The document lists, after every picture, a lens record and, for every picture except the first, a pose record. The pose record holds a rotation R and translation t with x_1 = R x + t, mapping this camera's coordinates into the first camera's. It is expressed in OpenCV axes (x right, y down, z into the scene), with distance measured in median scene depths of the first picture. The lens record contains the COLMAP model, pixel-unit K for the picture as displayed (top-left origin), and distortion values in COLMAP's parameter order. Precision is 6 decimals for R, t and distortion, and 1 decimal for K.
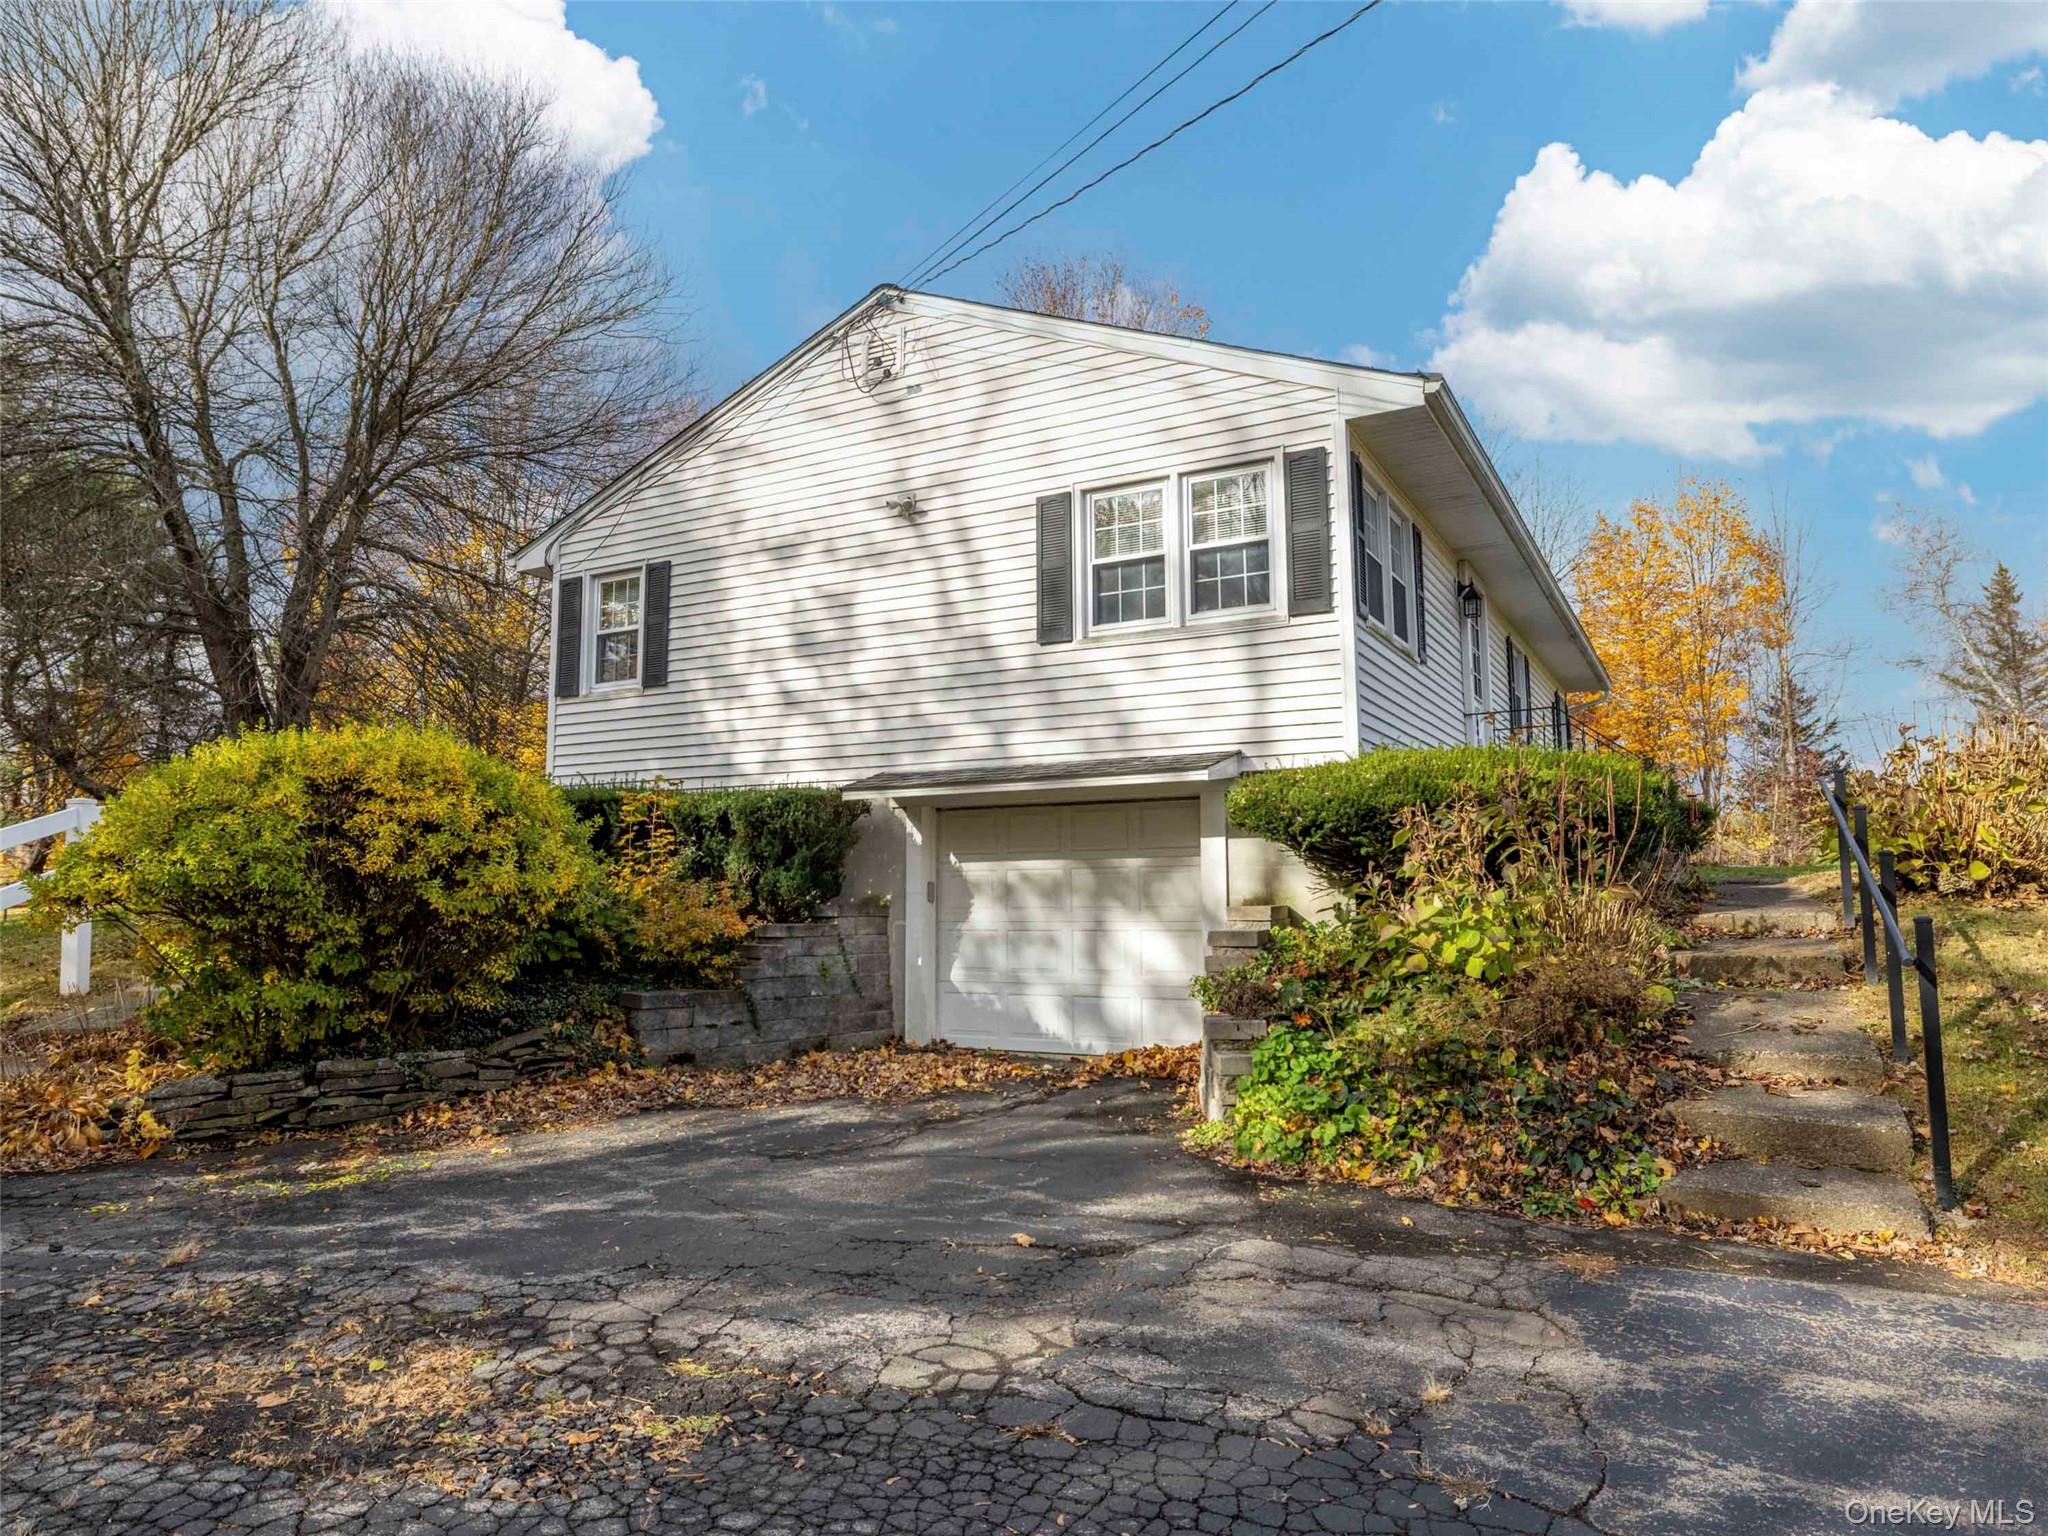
lens RADIAL K [[1271.1, 0, 1024.0], [0, 1271.1, 768.0], [0, 0, 1]] dist [0.004536, 0.000176]
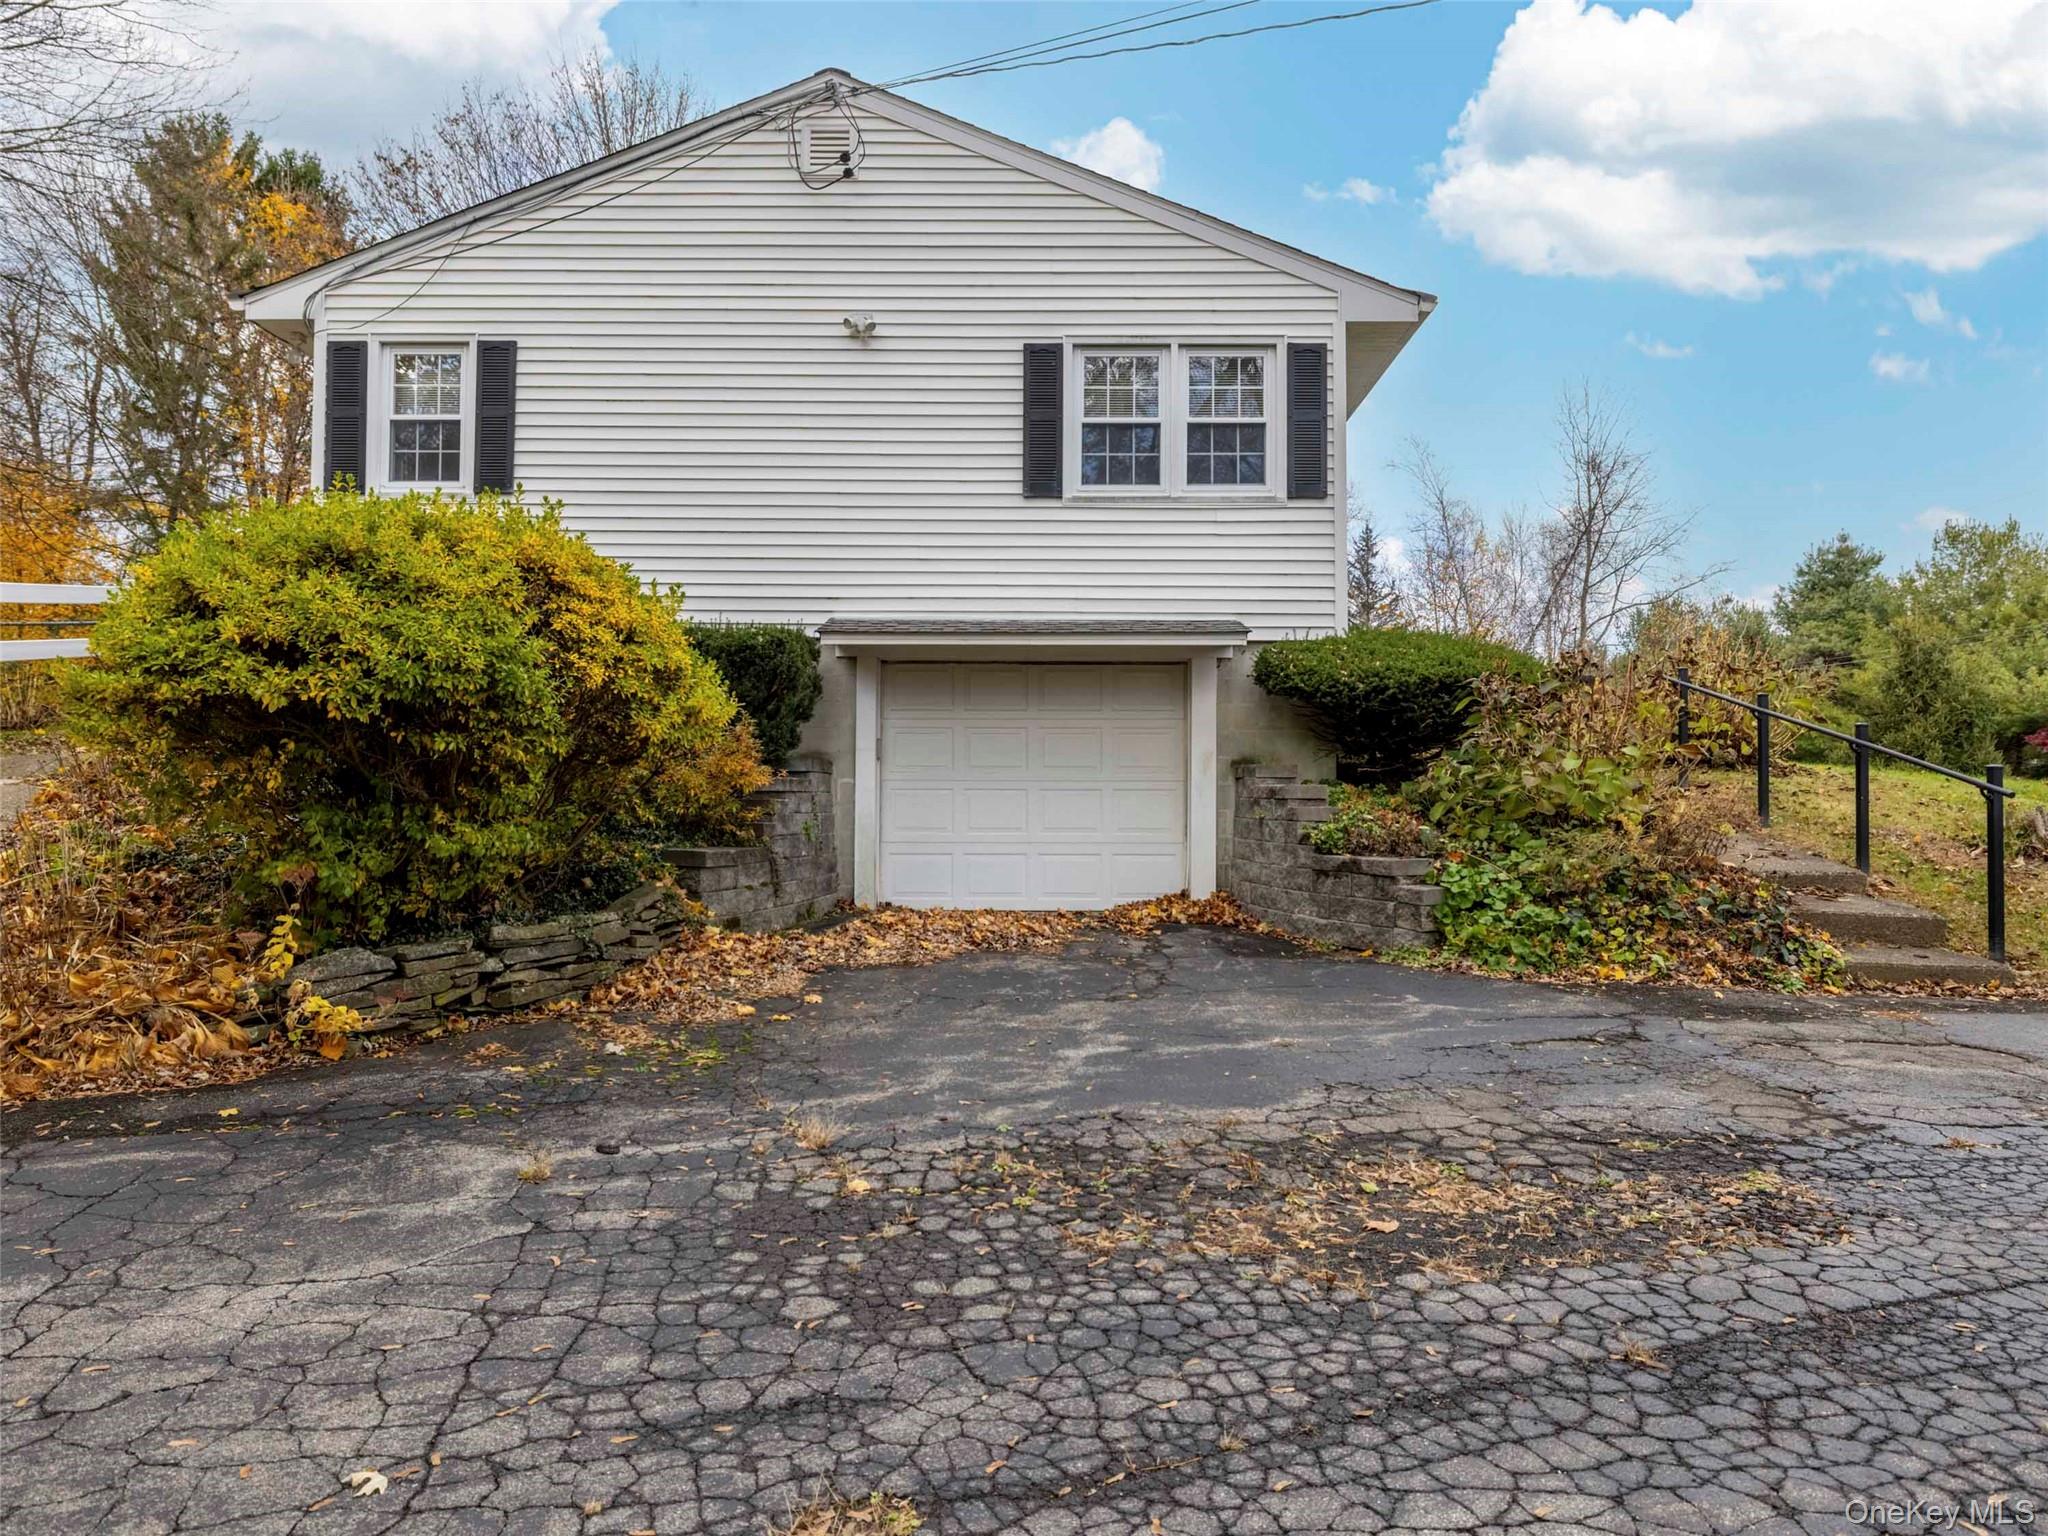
lens RADIAL K [[1271.1, 0, 1024.0], [0, 1271.1, 768.0], [0, 0, 1]] dist [0.004536, 0.000176]
pose [[0.885071, 0.019612, 0.465042, -0.461770], [-0.058926, 0.995794, 0.070152, 0.043546], [-0.461711, -0.089493, 0.882505, 0.124871]]
